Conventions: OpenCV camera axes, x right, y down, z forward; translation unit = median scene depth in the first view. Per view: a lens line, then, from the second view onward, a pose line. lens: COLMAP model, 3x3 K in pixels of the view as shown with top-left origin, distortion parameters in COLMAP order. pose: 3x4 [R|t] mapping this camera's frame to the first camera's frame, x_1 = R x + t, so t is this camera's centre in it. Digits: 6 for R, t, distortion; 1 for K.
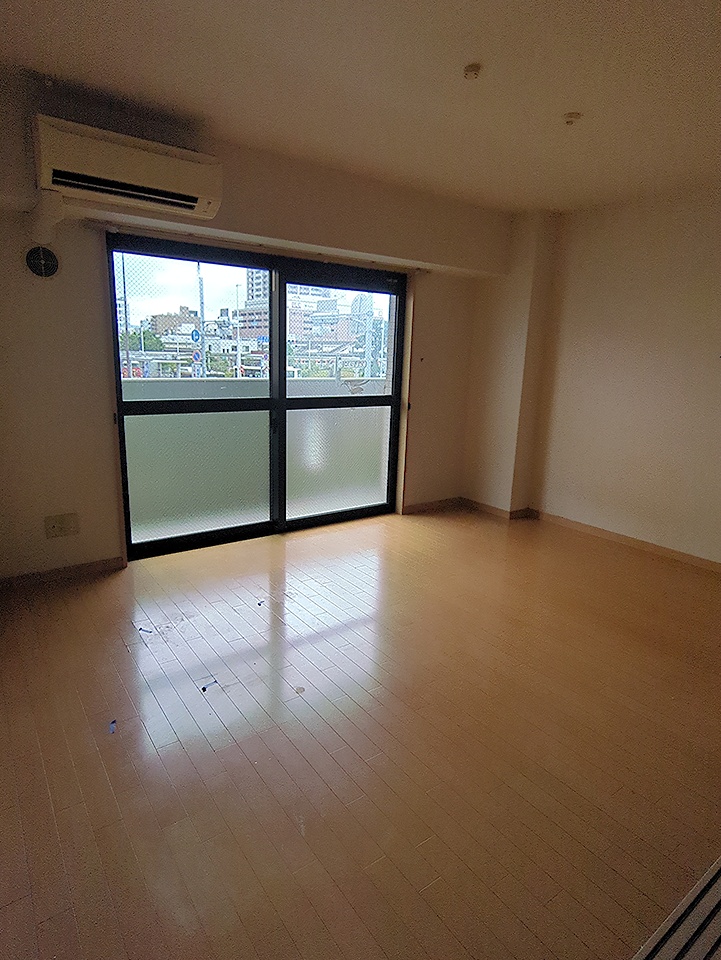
lens RADIAL K [[538.8, 0, 360.5], [0, 538.8, 480.0], [0, 0, 1]] dist [-0.004328, -0.000504]
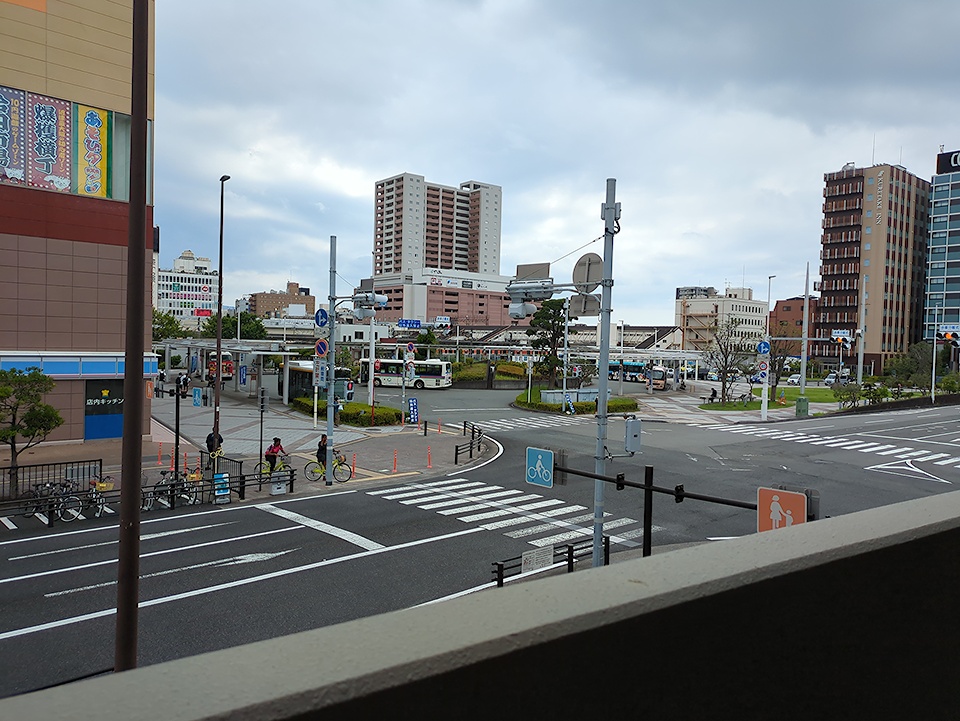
lens RADIAL K [[616.6, 0, 480.0], [0, 616.6, 360.5], [0, 0, 1]] dist [0.000240, -0.000110]
pose [[0.999933, -0.001818, 0.011465, -0.073823], [0.004017, 0.980824, -0.194857, -0.039959], [-0.010891, 0.194889, 0.980765, 0.155511]]
